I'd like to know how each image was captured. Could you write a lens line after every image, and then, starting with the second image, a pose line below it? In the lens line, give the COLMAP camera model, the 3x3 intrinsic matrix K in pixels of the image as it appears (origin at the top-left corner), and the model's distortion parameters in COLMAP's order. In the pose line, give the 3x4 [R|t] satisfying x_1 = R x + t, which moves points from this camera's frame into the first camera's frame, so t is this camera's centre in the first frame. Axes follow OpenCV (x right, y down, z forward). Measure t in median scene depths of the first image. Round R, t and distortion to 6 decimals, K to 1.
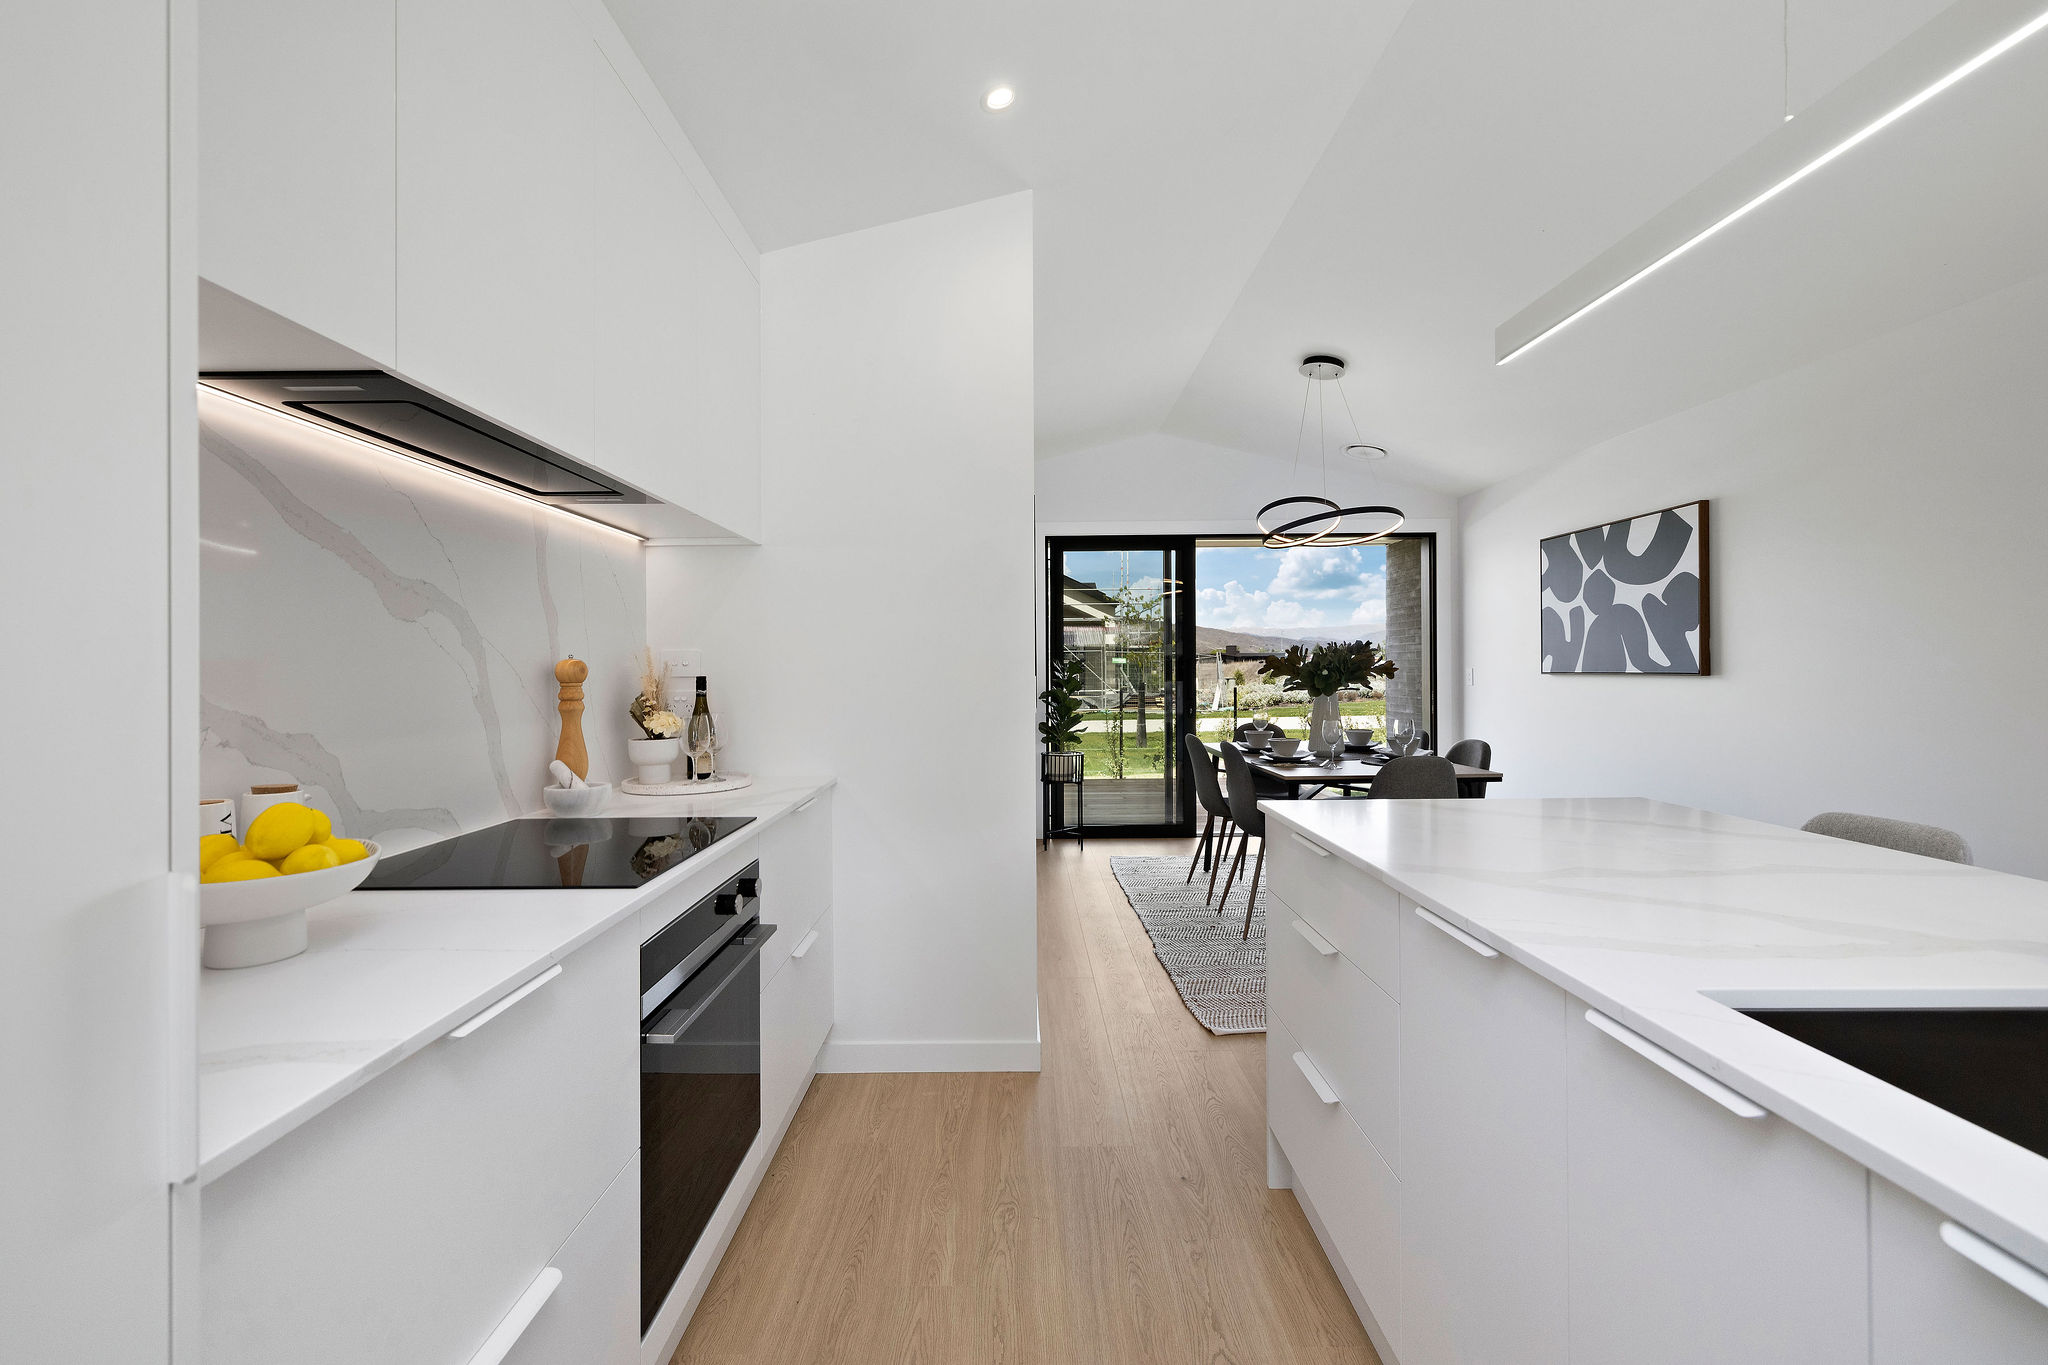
lens RADIAL K [[859.2, 0, 1008.4], [0, 859.2, 676.2], [0, 0, 1]] dist [0.001230, 0.000224]
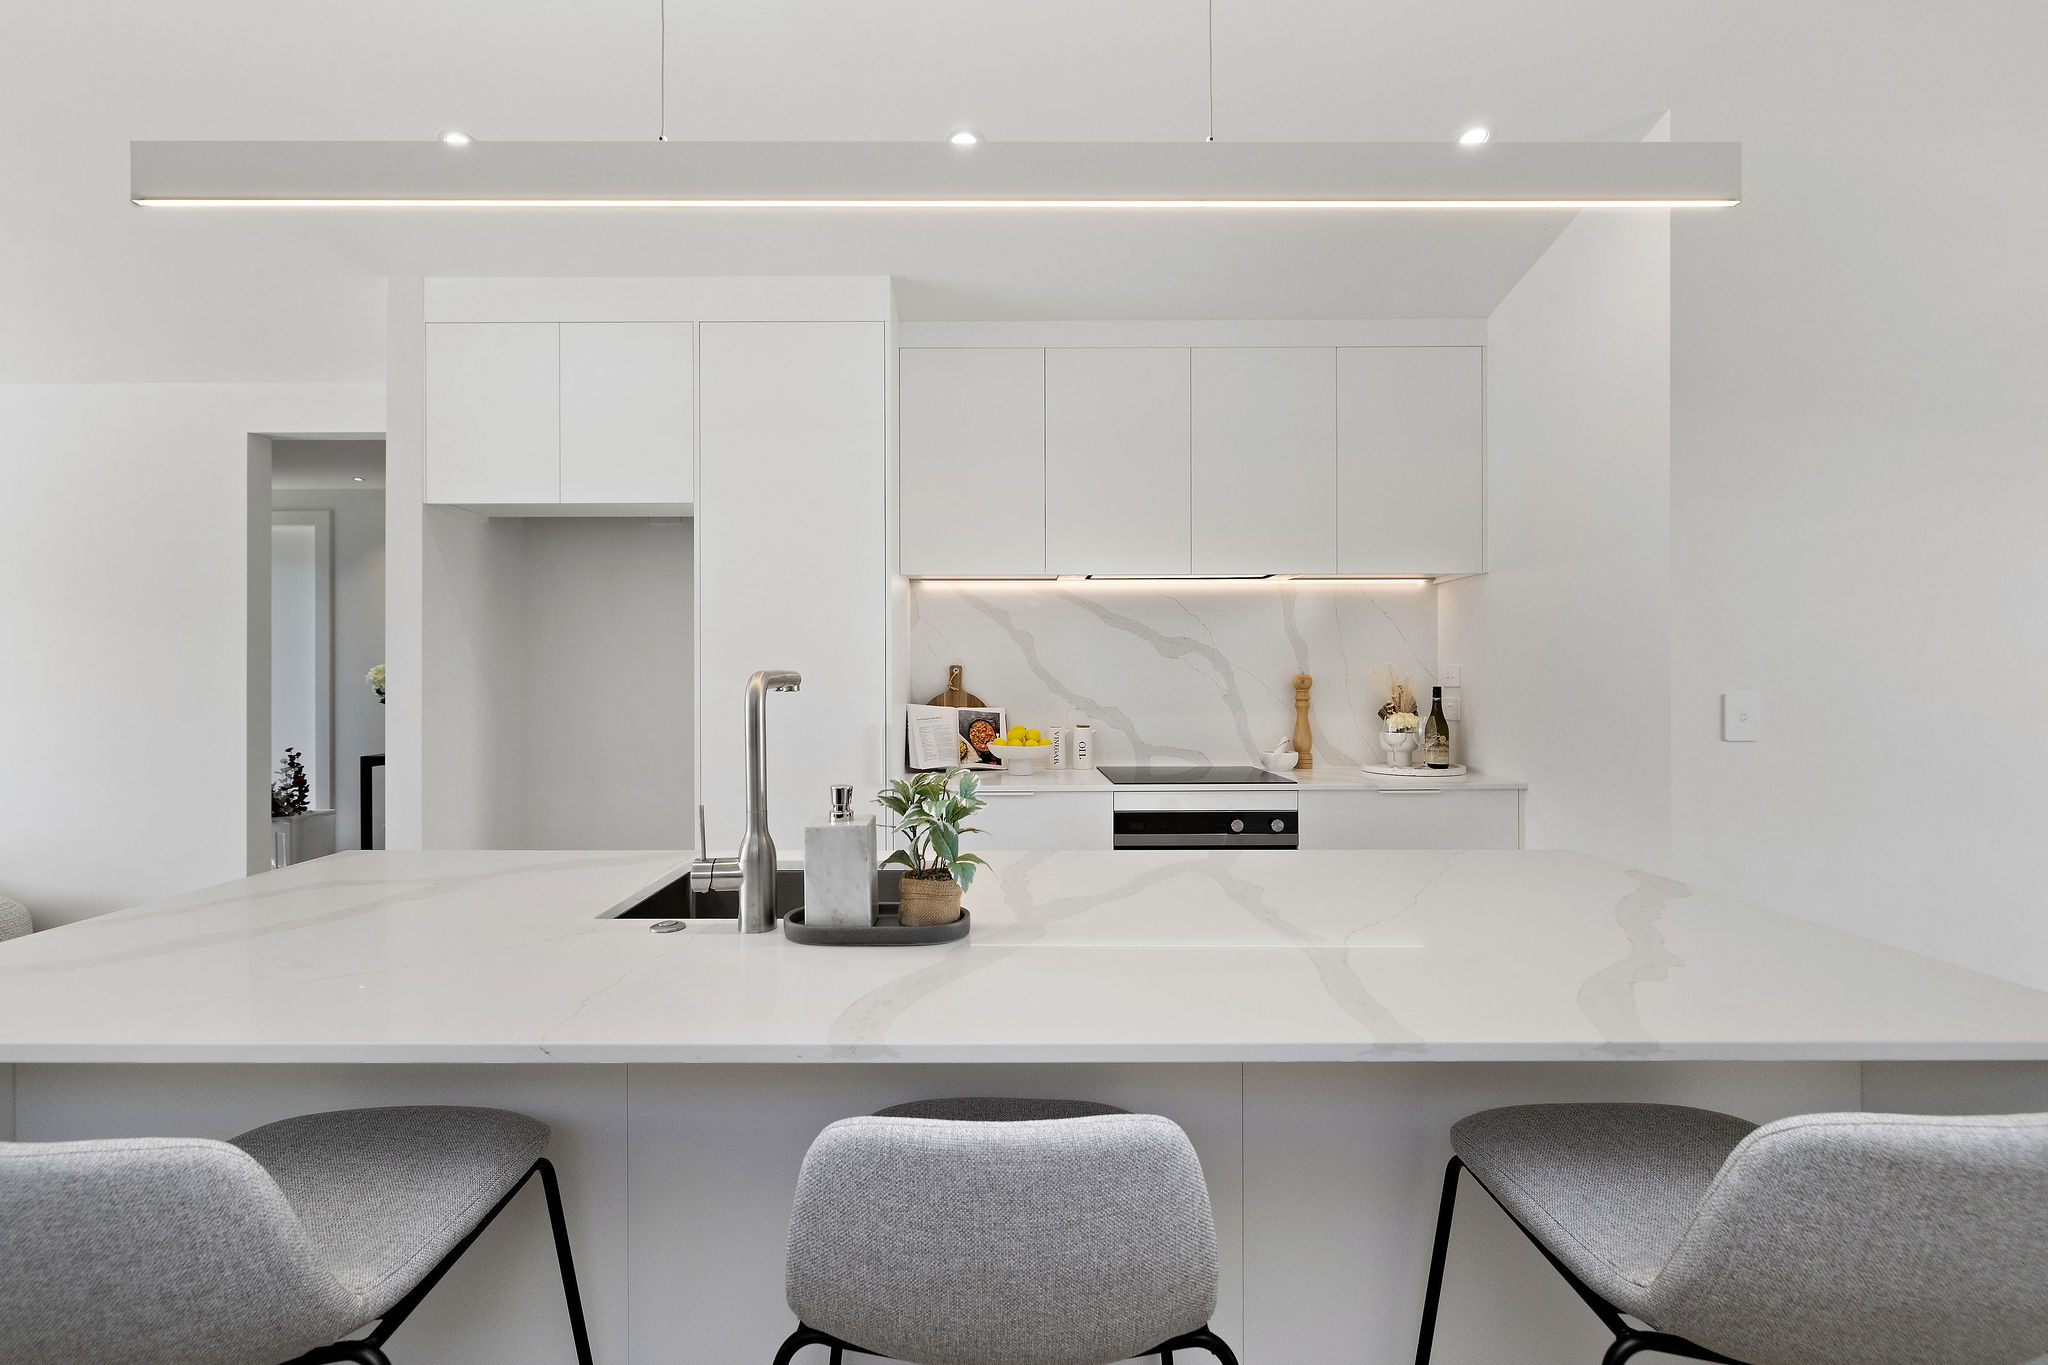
lens RADIAL K [[859.2, 0, 1008.4], [0, 859.2, 676.2], [0, 0, 1]] dist [0.001230, 0.000224]
pose [[0.002111, 0.002415, -0.999995, 0.504961], [-0.005828, 0.999980, 0.002403, -0.008058], [0.999981, 0.005822, 0.002125, 0.218388]]
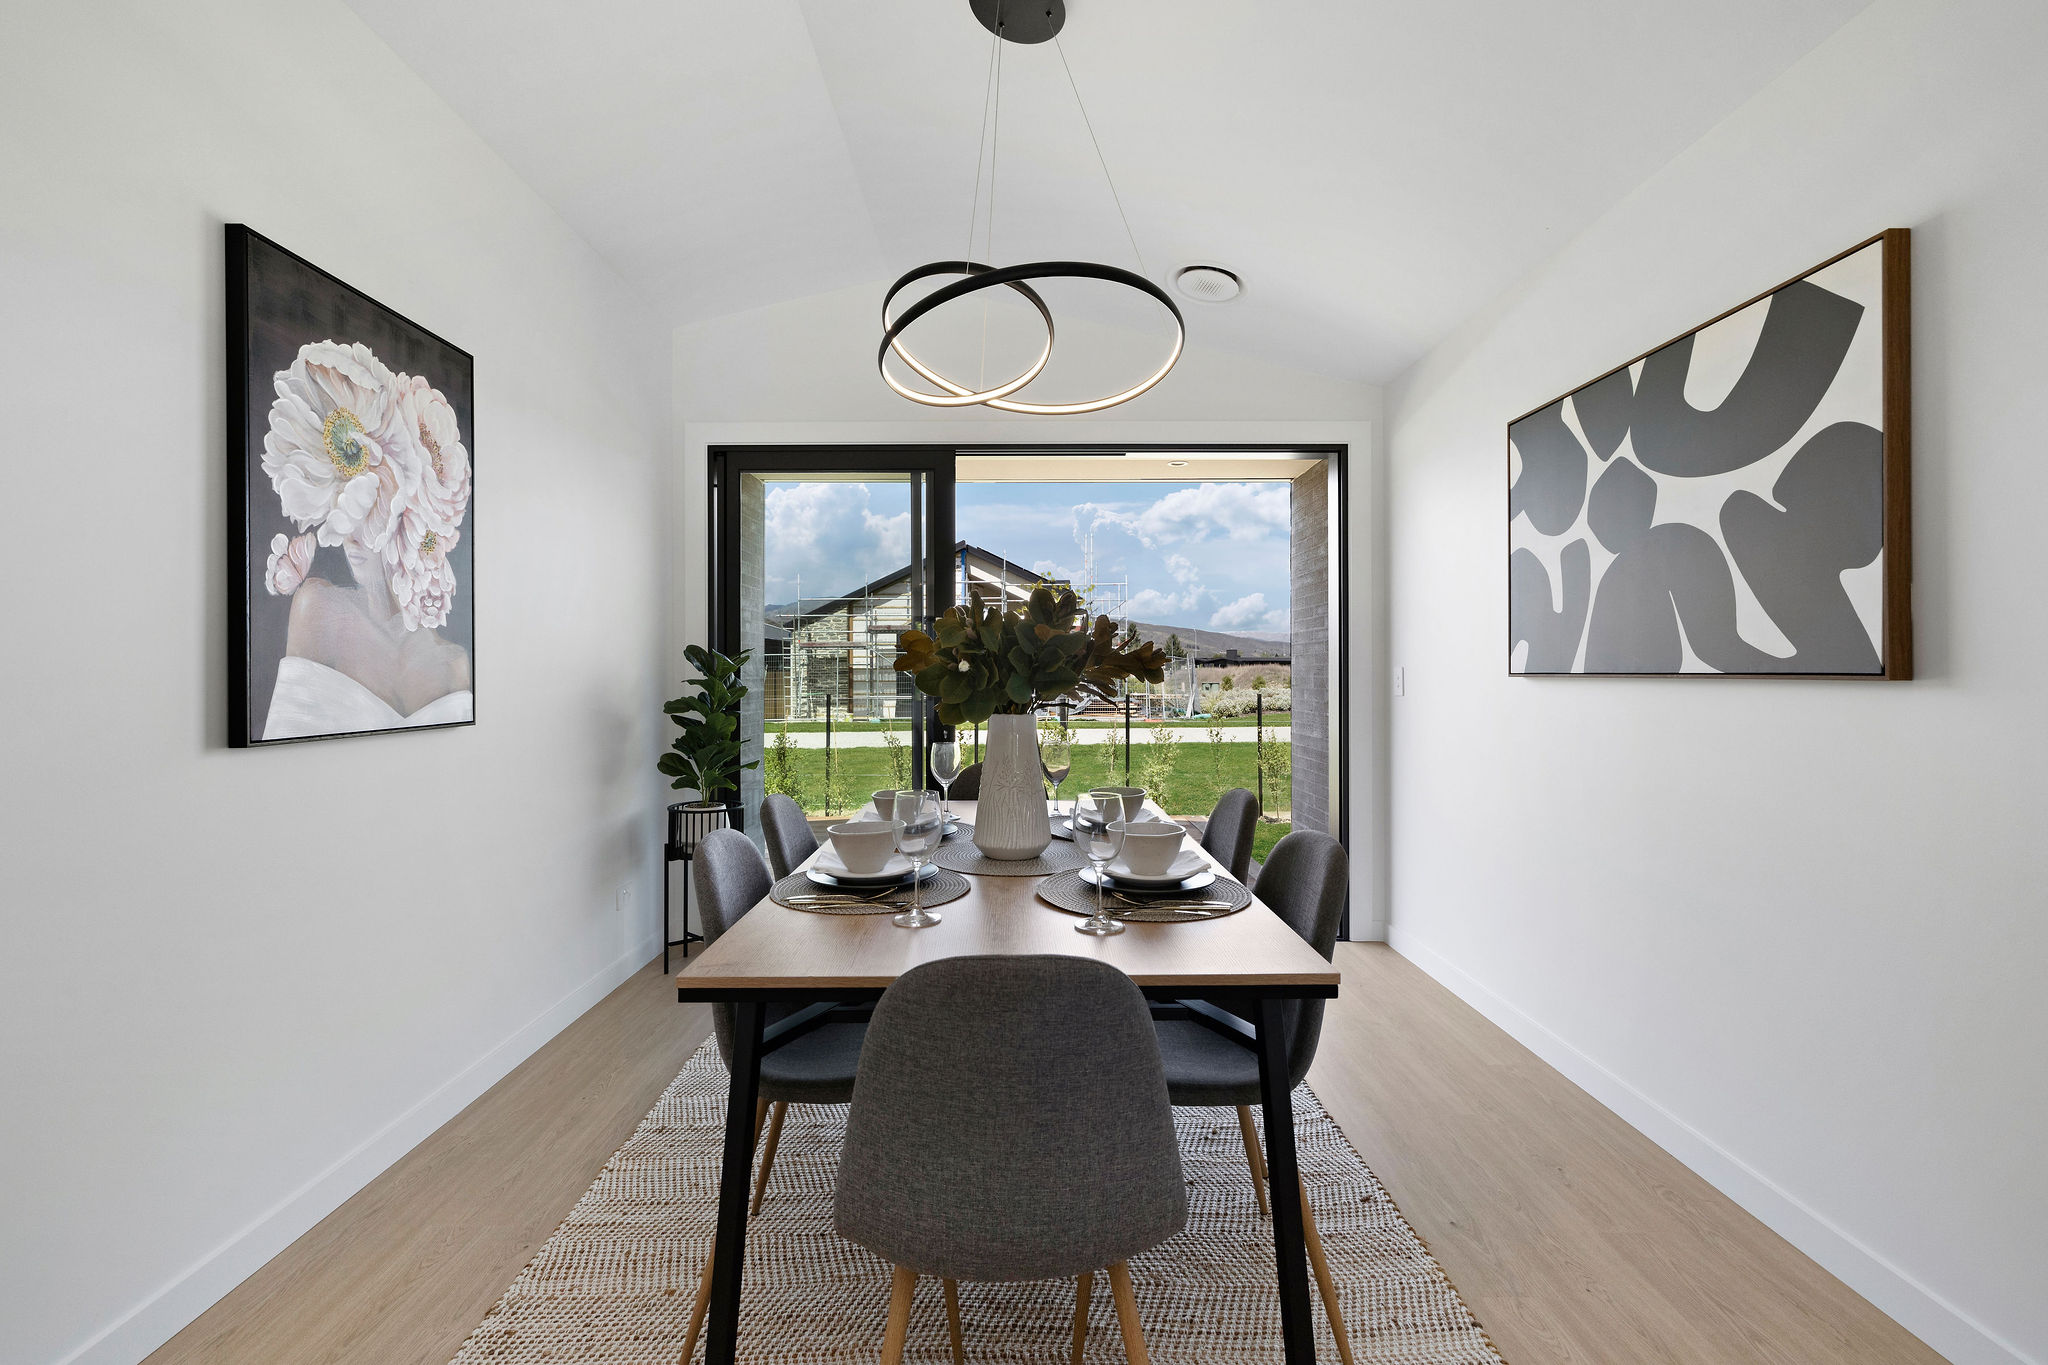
lens RADIAL K [[859.2, 0, 1008.4], [0, 859.2, 676.2], [0, 0, 1]] dist [0.001230, 0.000224]
pose [[0.999949, 0.007060, -0.007276, 0.362970], [-0.007087, 0.999968, -0.003720, 0.001823], [0.007250, 0.003771, 0.999967, 0.538414]]
